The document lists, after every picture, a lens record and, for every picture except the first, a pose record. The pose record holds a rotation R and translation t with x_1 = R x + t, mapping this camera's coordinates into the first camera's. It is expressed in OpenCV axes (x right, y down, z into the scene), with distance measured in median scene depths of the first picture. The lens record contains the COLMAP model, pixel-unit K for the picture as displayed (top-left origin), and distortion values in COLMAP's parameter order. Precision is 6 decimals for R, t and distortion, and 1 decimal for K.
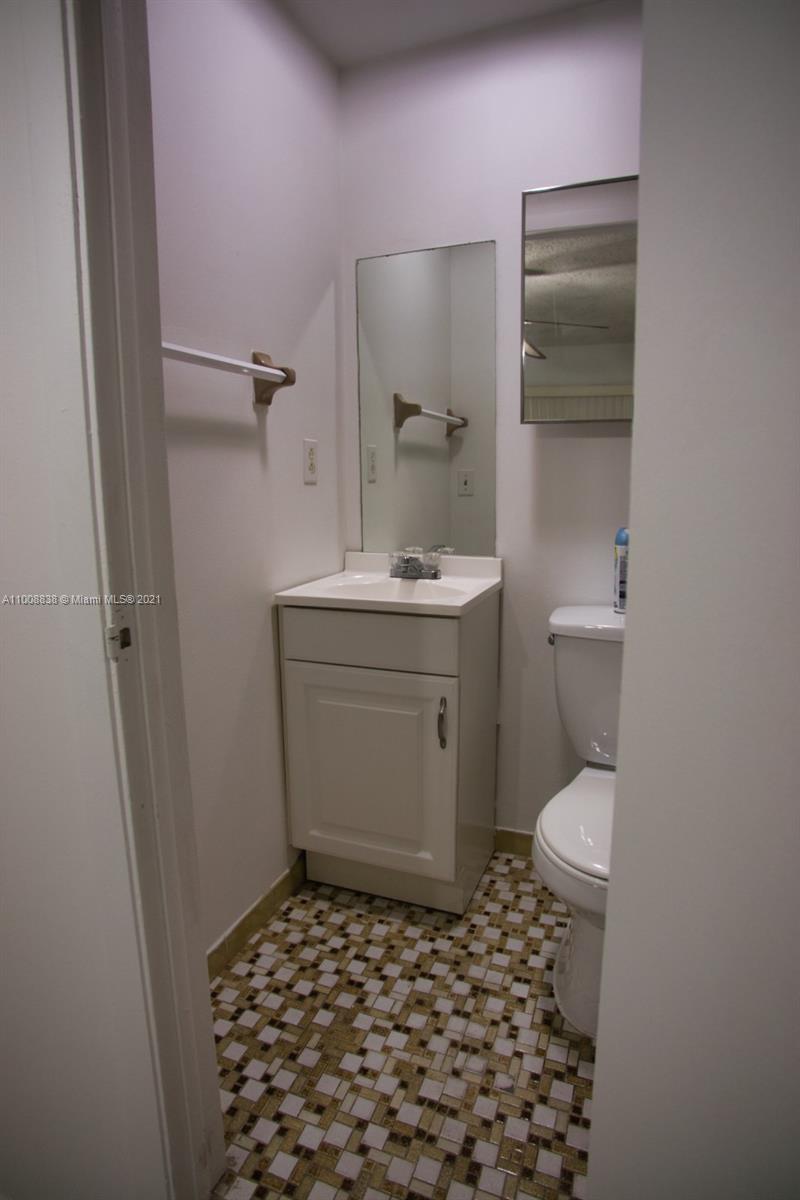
lens RADIAL K [[689.0, 0, 394.6], [0, 689.0, 600.5], [0, 0, 1]] dist [-0.093541, 0.042723]
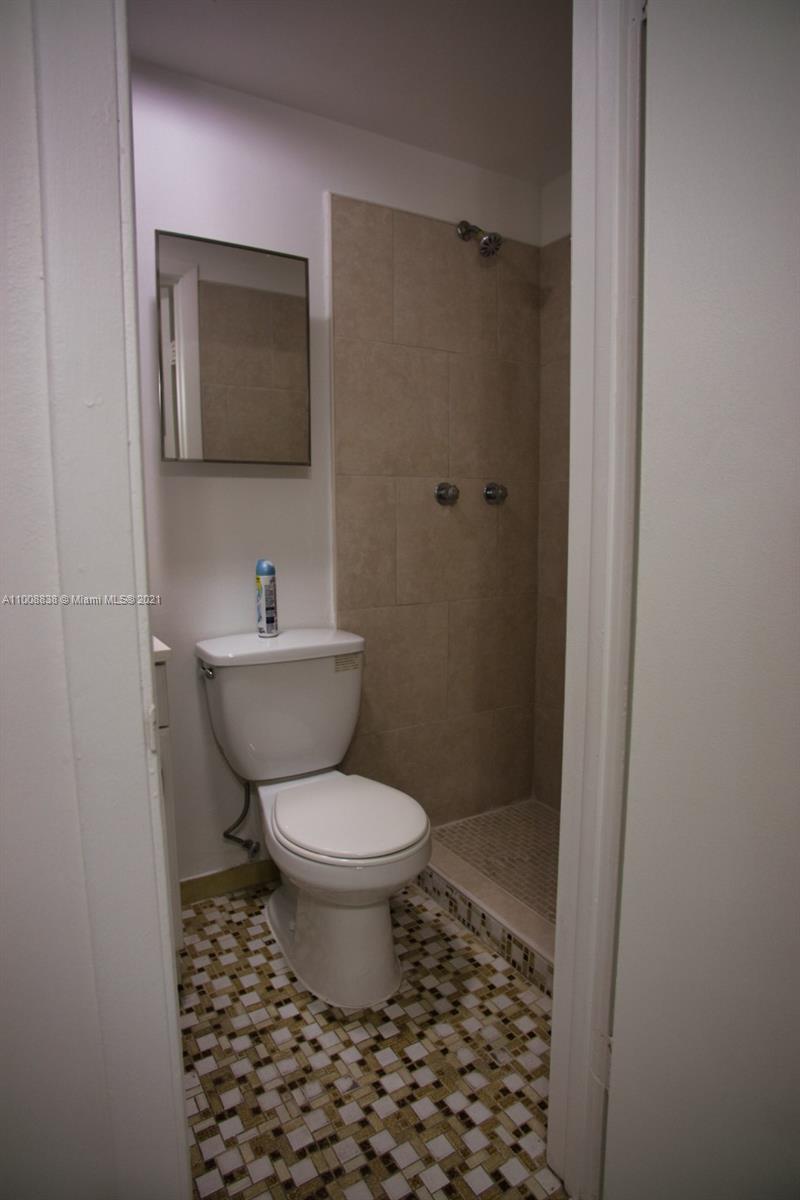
lens RADIAL K [[689.0, 0, 394.6], [0, 689.0, 600.5], [0, 0, 1]] dist [-0.093541, 0.042723]
pose [[0.598966, -0.098946, 0.794638, -0.497748], [0.144858, 0.989353, 0.014003, -0.030965], [-0.787563, 0.106722, 0.606922, 0.200524]]
